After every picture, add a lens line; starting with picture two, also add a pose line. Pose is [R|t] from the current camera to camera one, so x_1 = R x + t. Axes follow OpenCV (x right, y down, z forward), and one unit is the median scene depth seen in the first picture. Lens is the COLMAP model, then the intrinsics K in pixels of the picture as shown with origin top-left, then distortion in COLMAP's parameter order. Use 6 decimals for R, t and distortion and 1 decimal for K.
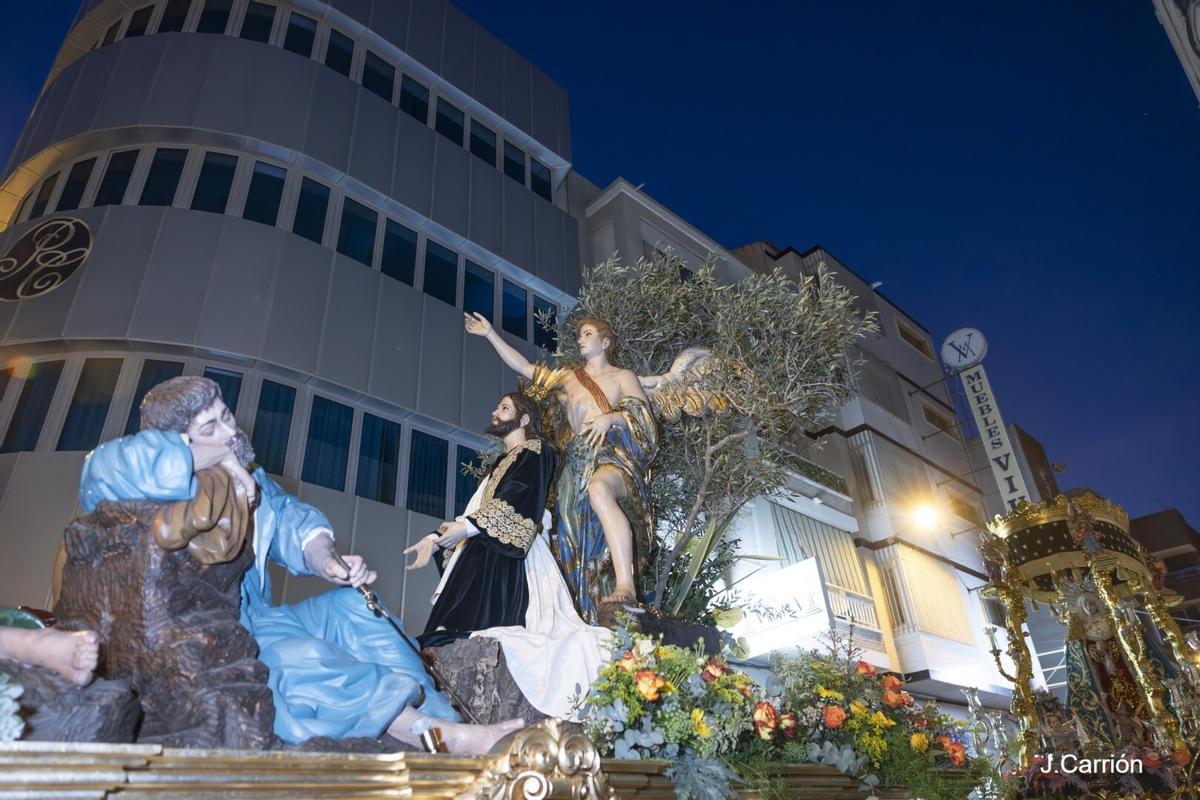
lens RADIAL K [[811.3, 0, 600.0], [0, 811.3, 400.0], [0, 0, 1]] dist [0.008734, -0.000405]
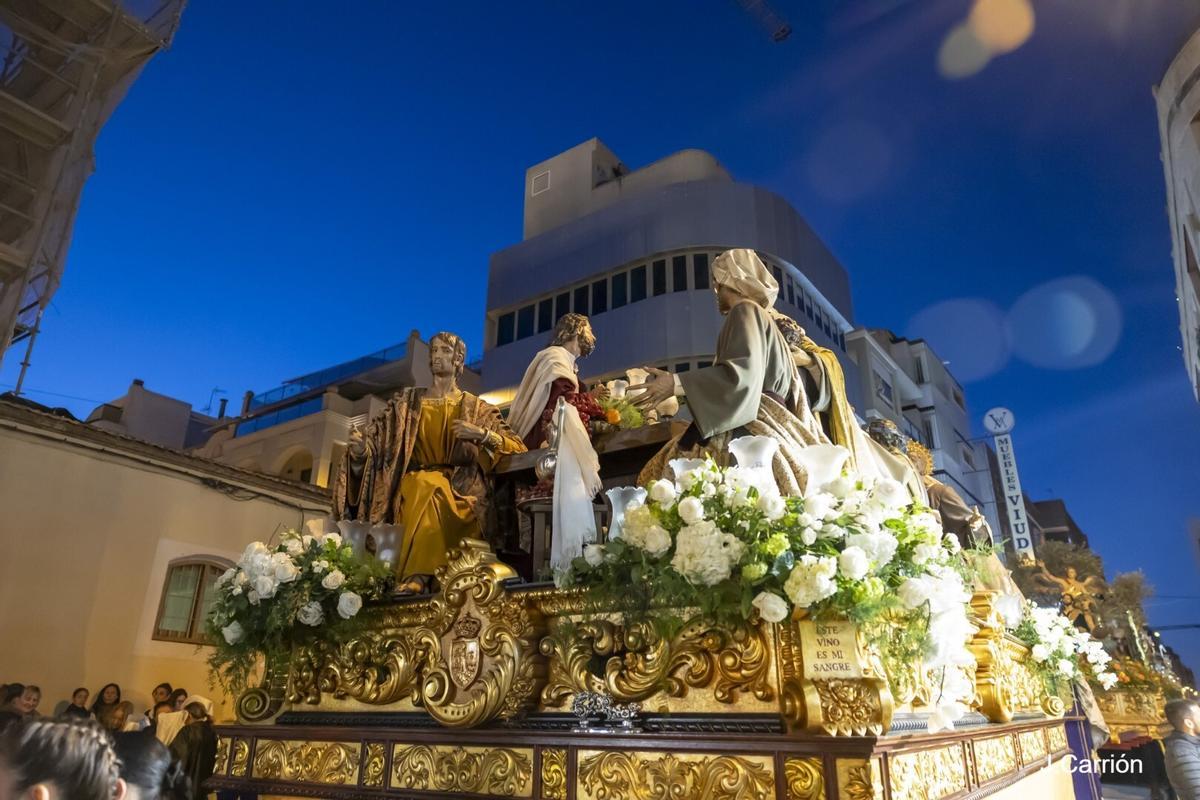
lens RADIAL K [[811.3, 0, 600.0], [0, 811.3, 400.0], [0, 0, 1]] dist [0.008734, -0.000405]
pose [[0.982409, 0.130118, 0.133946, -0.551599], [-0.147698, 0.980322, 0.130971, -0.205648], [-0.114268, -0.148450, 0.982296, -0.467046]]
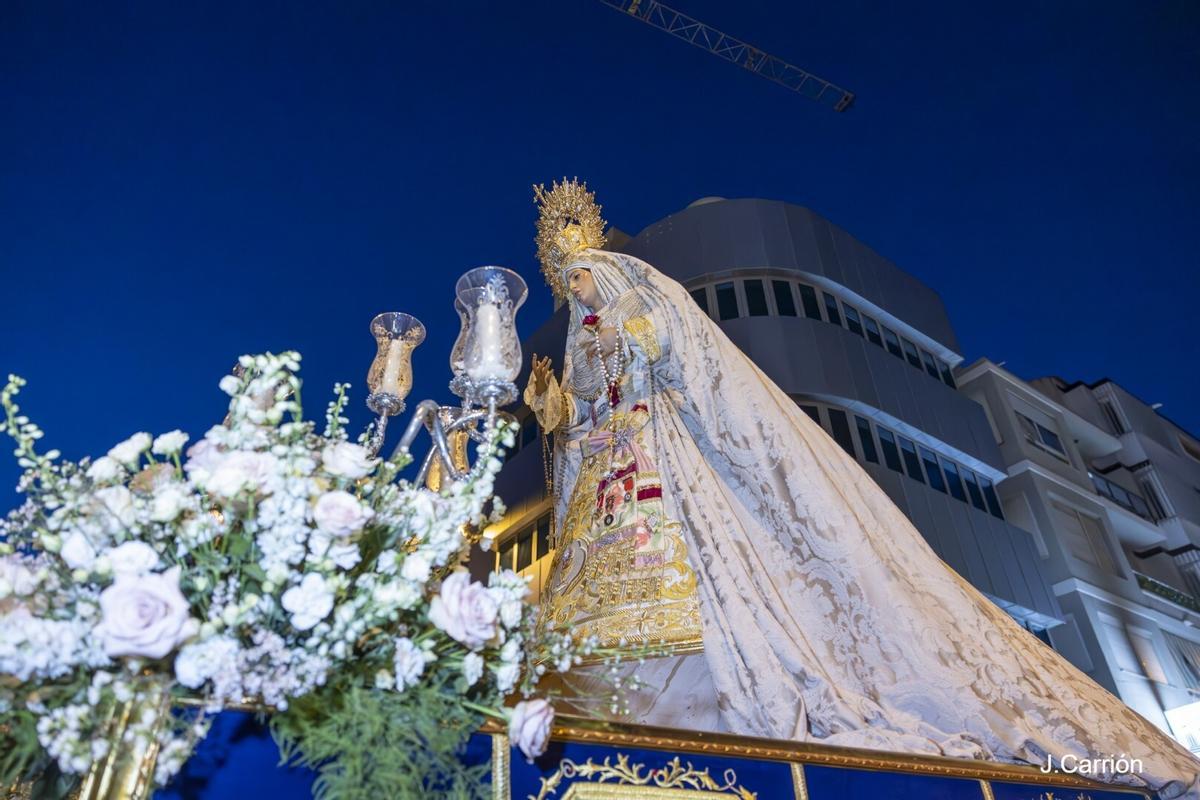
lens RADIAL K [[786.4, 0, 607.2], [0, 786.4, 399.6], [0, 0, 1]] dist [0.011888, -0.003168]
pose [[0.988773, -0.049817, -0.140878, -0.290801], [0.037309, 0.995236, -0.090078, -0.094879], [0.144694, 0.083811, 0.985921, -0.203195]]
